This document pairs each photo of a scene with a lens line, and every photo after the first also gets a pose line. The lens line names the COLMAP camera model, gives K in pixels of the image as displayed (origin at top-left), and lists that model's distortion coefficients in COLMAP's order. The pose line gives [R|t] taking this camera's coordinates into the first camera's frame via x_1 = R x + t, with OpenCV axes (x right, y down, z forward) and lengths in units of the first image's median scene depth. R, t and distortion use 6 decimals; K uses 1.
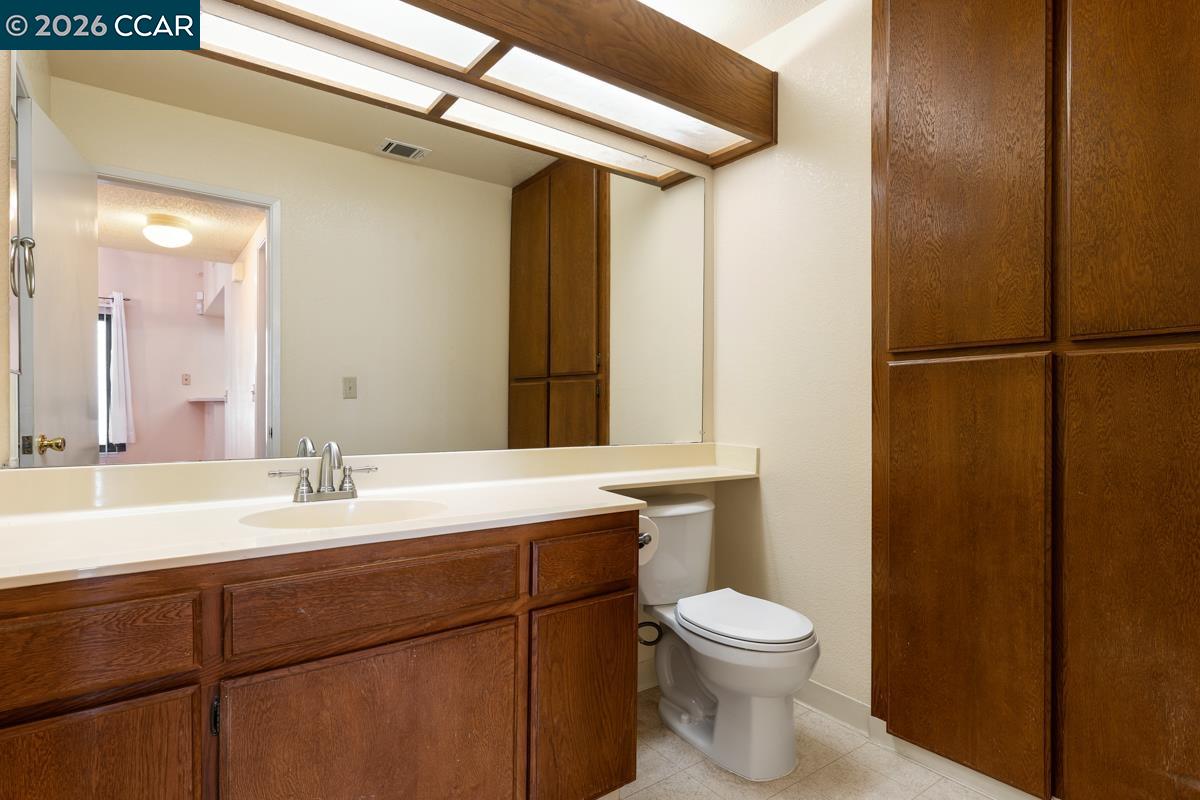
lens RADIAL K [[612.4, 0, 592.8], [0, 612.4, 414.5], [0, 0, 1]] dist [-0.001813, 0.001185]
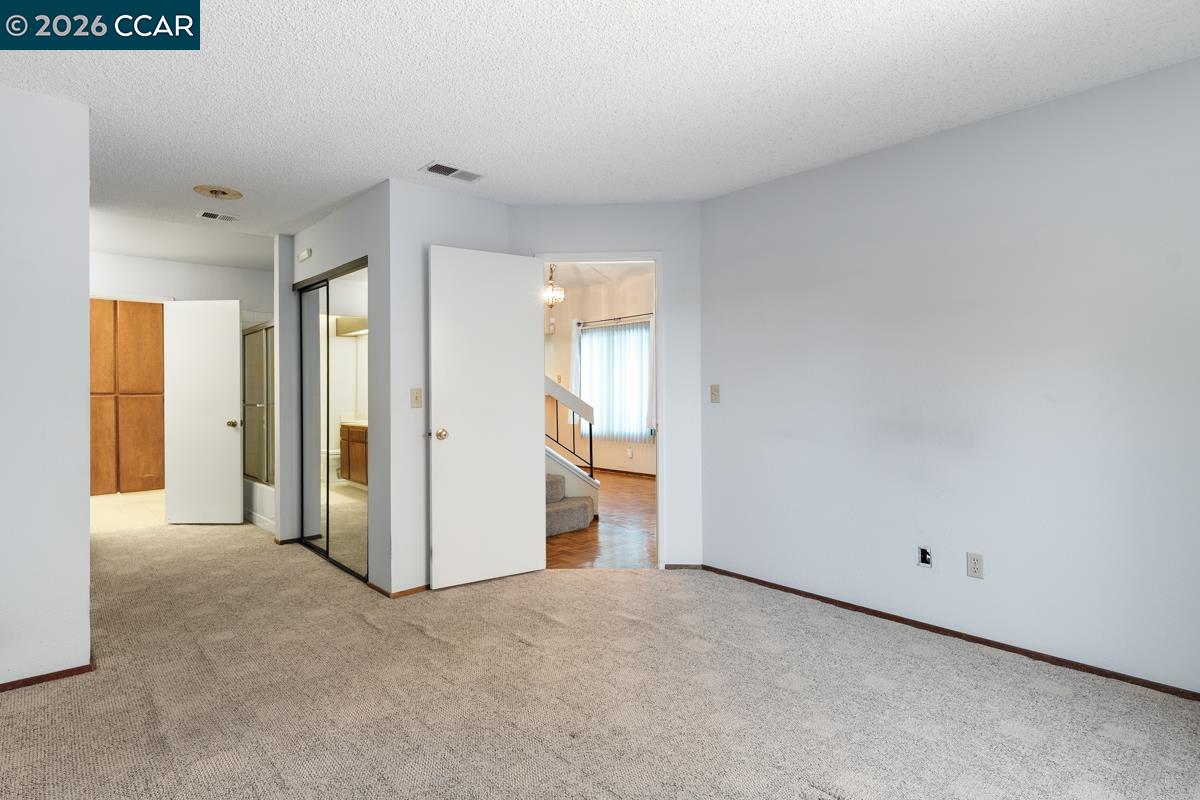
lens RADIAL K [[612.4, 0, 599.4], [0, 612.4, 394.2], [0, 0, 1]] dist [-0.001813, 0.001185]
pose [[-0.106828, -0.002019, 0.994275, -3.666027], [0.016389, 0.999858, 0.003792, -0.059813], [-0.994142, 0.016701, -0.106780, -1.850747]]
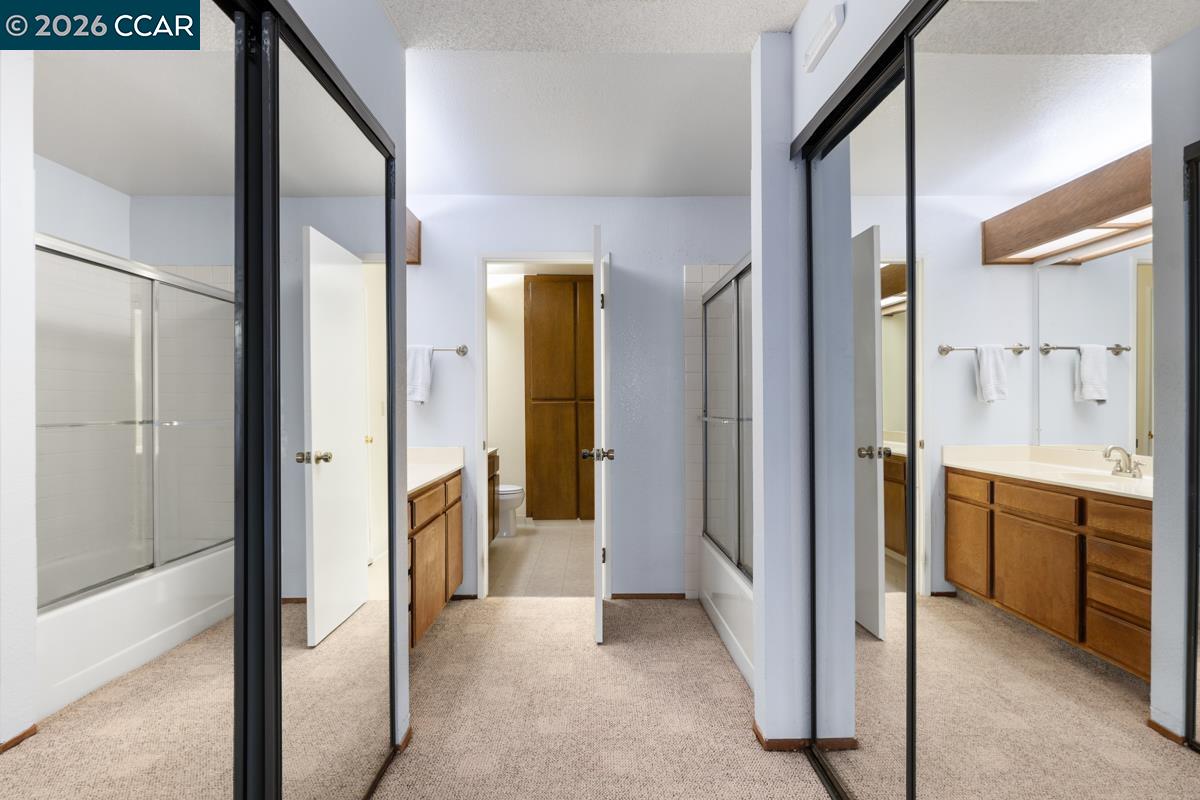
lens RADIAL K [[612.4, 0, 592.4], [0, 612.4, 389.9], [0, 0, 1]] dist [-0.001813, 0.001185]
pose [[0.586754, 0.010962, 0.809691, -2.010081], [0.014645, 0.999601, -0.024146, -0.071362], [-0.809633, 0.026026, 0.586359, -1.173492]]
